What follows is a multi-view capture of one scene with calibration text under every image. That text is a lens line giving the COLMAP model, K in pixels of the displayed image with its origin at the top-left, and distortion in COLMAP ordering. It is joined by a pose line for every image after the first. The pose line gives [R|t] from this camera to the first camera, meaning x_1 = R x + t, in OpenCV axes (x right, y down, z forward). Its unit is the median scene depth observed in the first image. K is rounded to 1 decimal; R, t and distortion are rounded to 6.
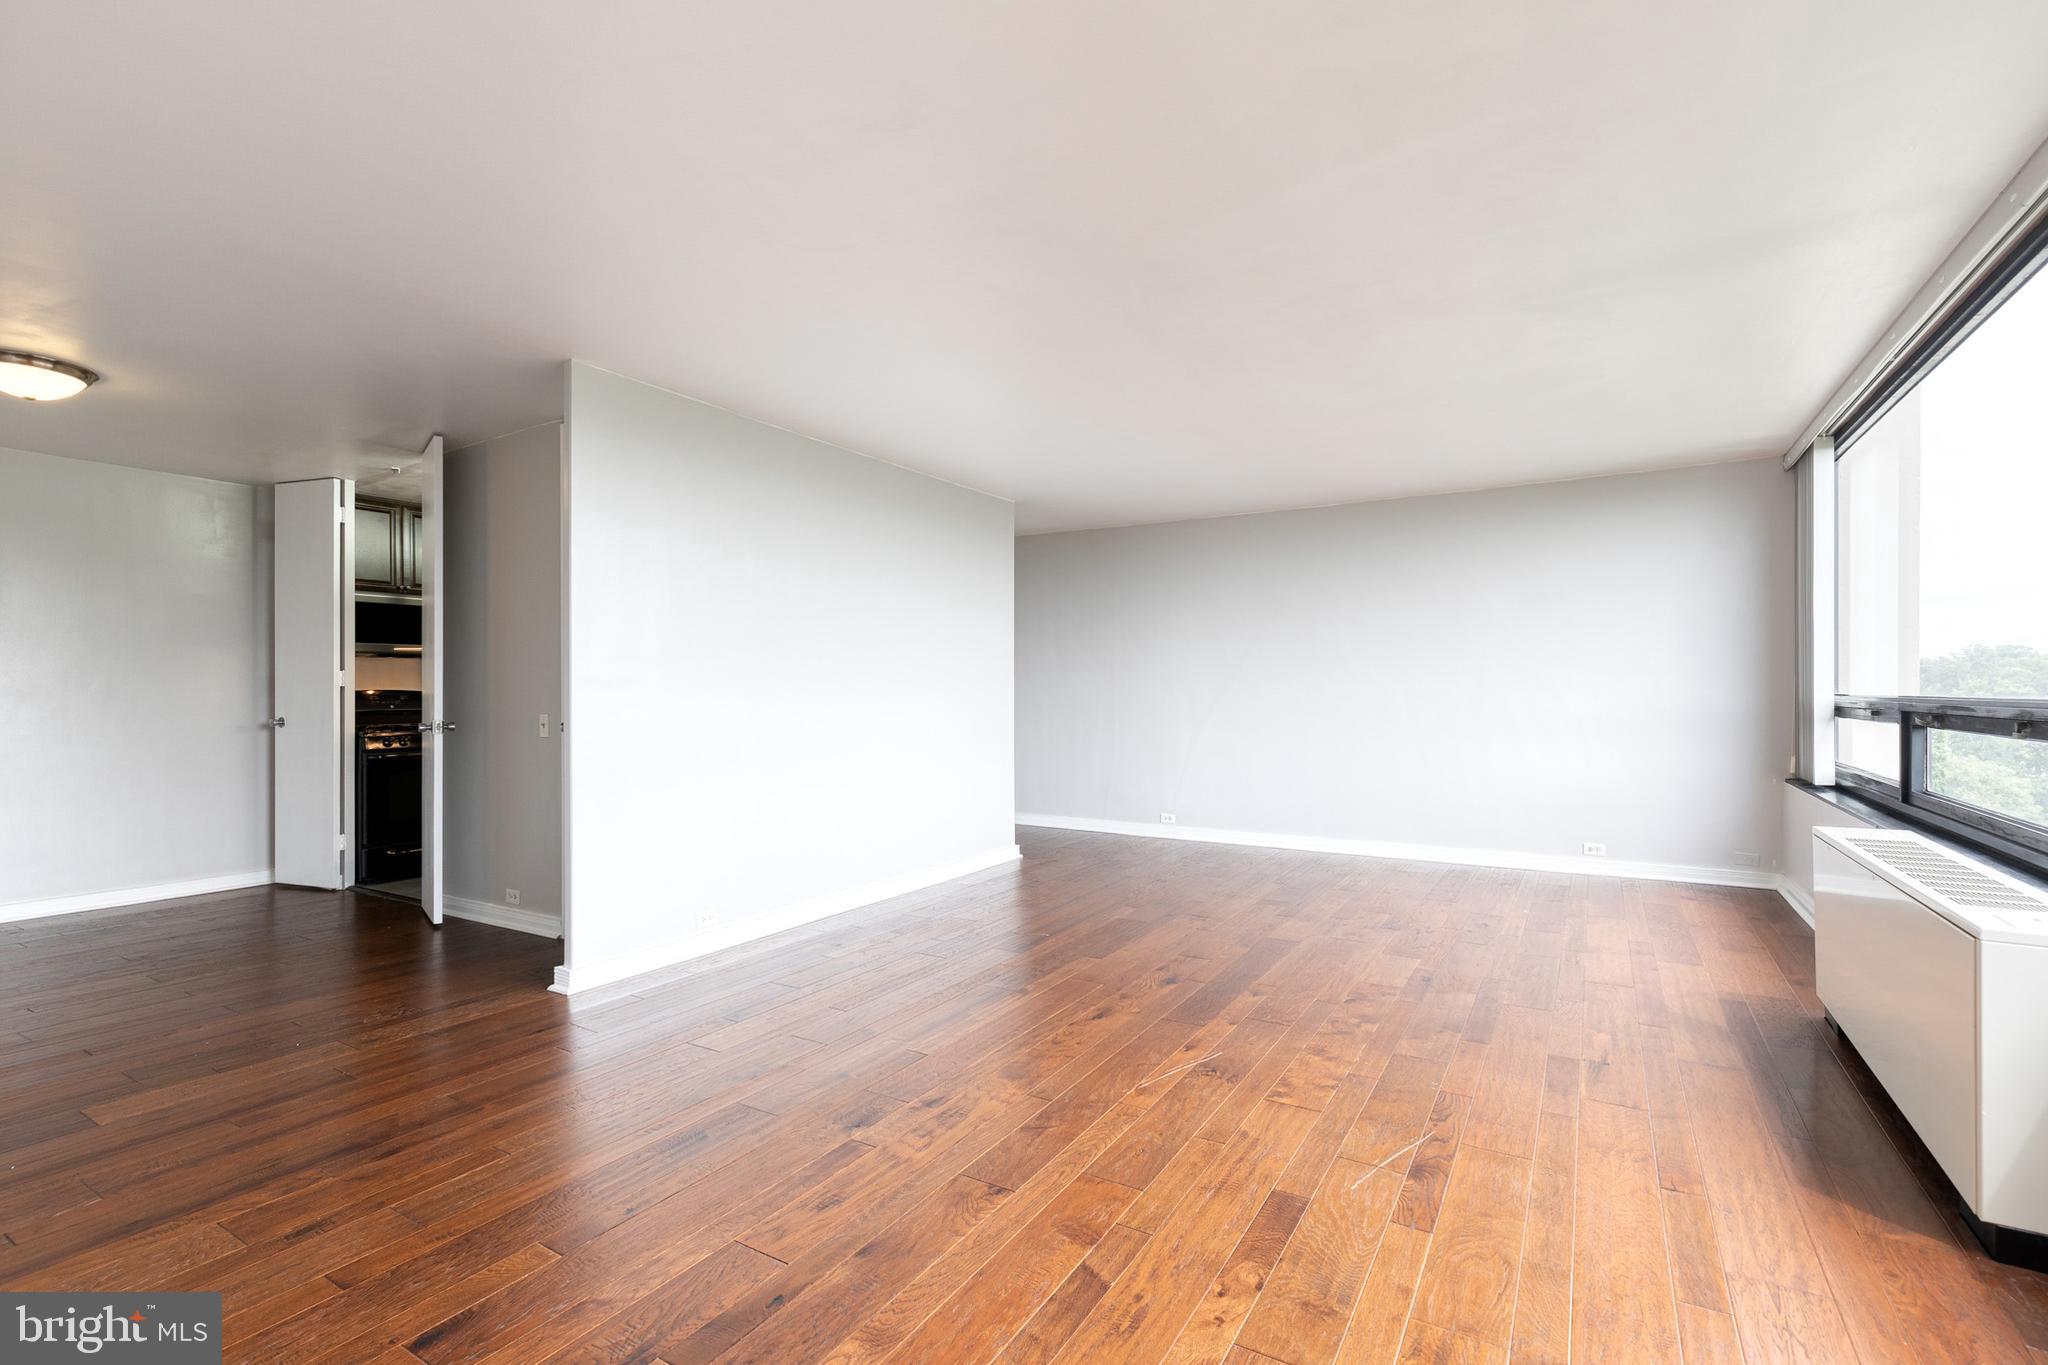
lens RADIAL K [[961.7, 0, 1045.8], [0, 961.7, 678.8], [0, 0, 1]] dist [0.011115, -0.000188]
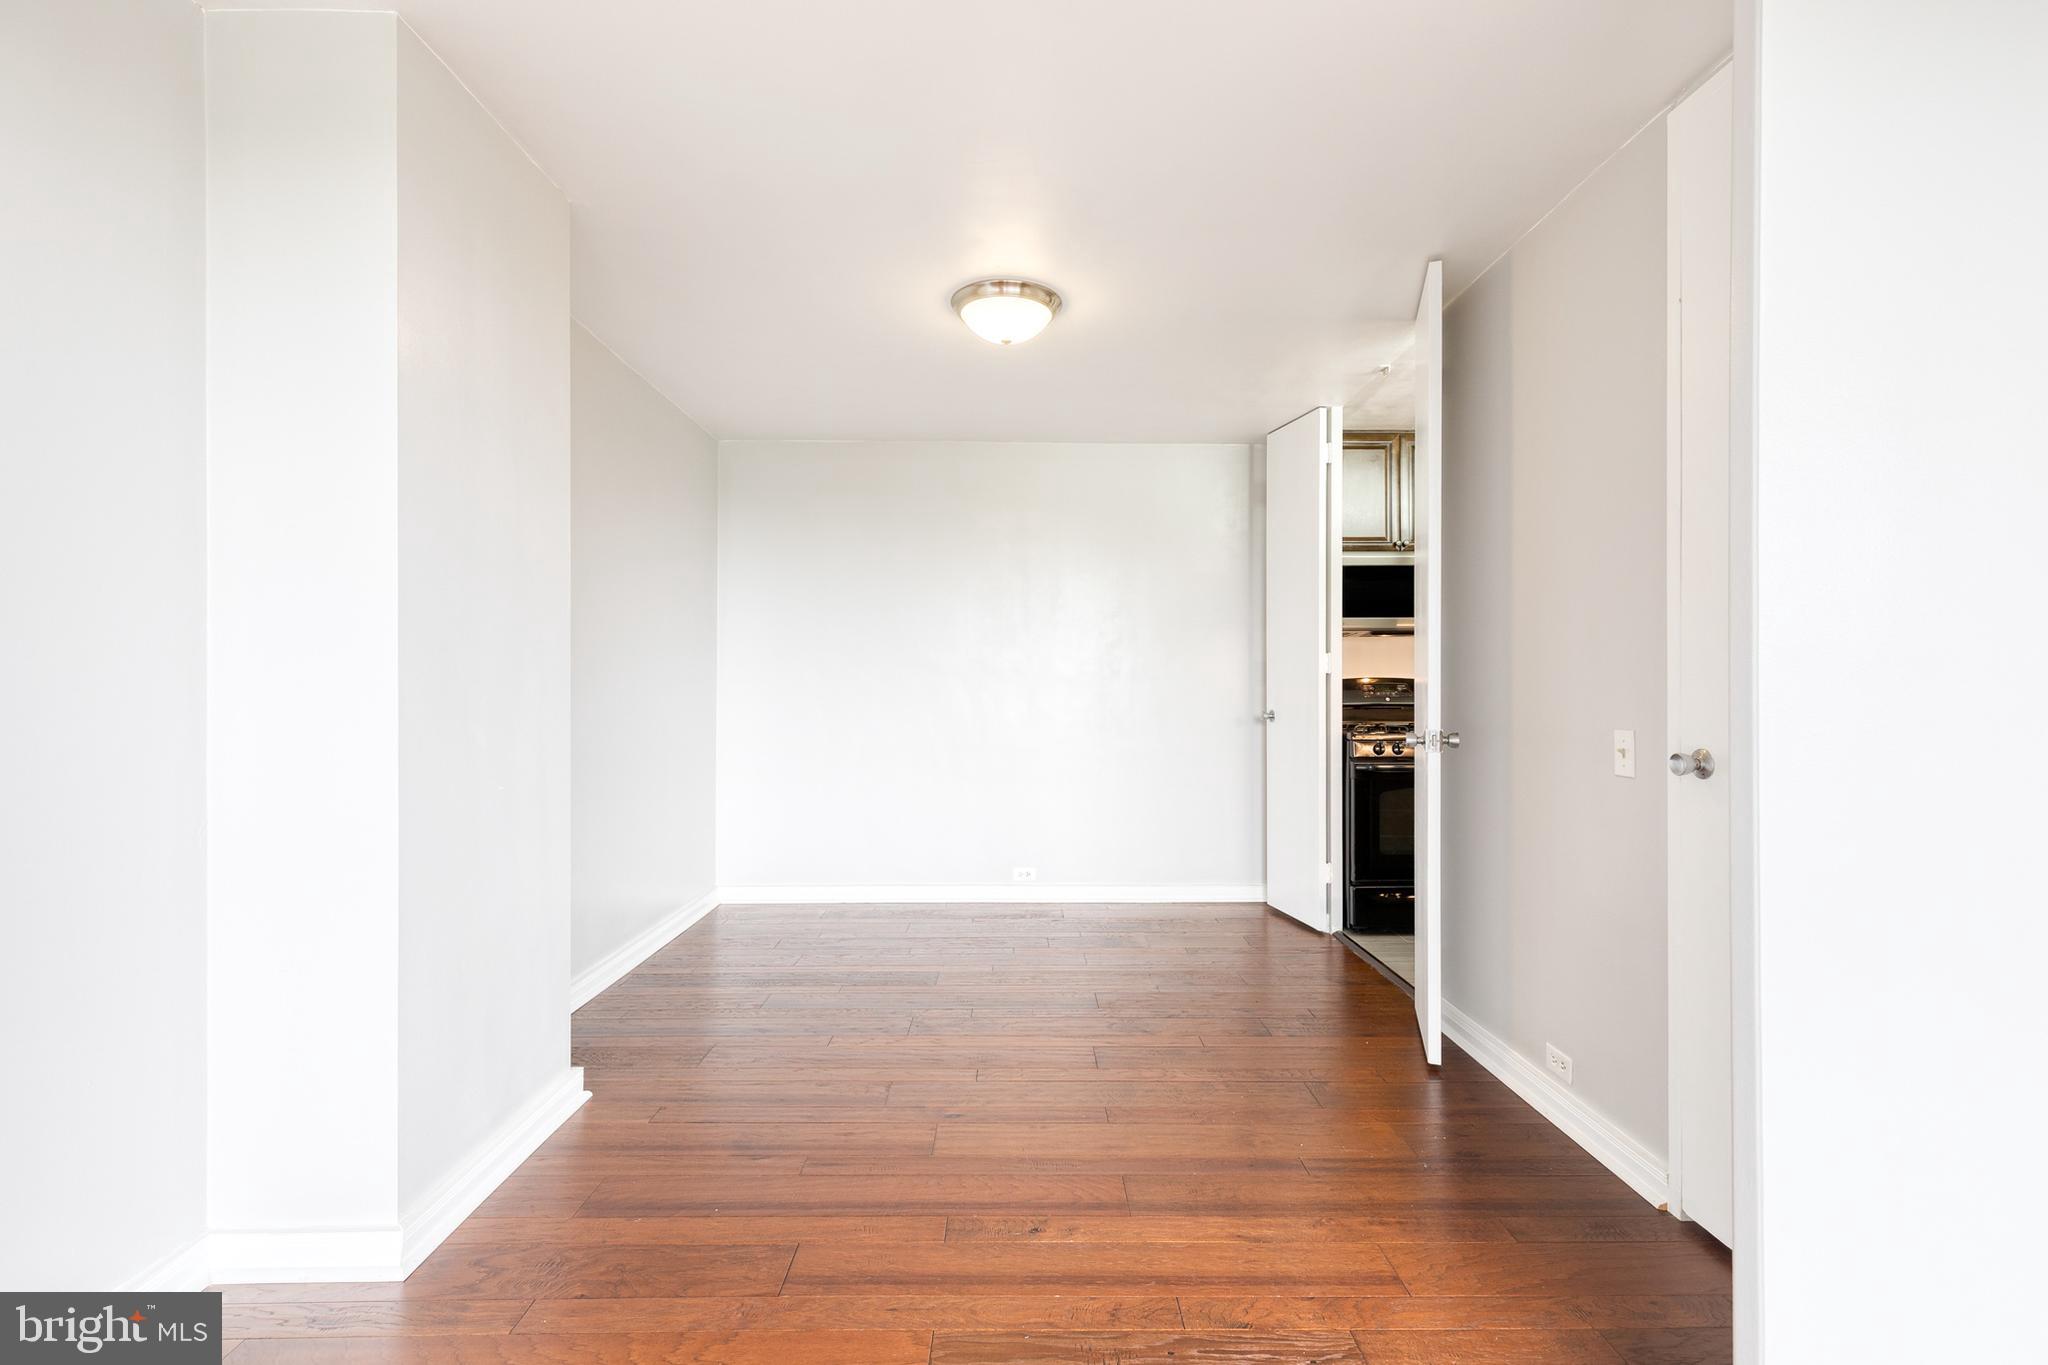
lens RADIAL K [[961.7, 0, 1045.8], [0, 961.7, 678.8], [0, 0, 1]] dist [0.011115, -0.000188]
pose [[0.572845, 0.005892, -0.819643, -0.219932], [0.003994, 0.999942, 0.009980, 0.003759], [0.819654, -0.008990, 0.572788, 0.365899]]
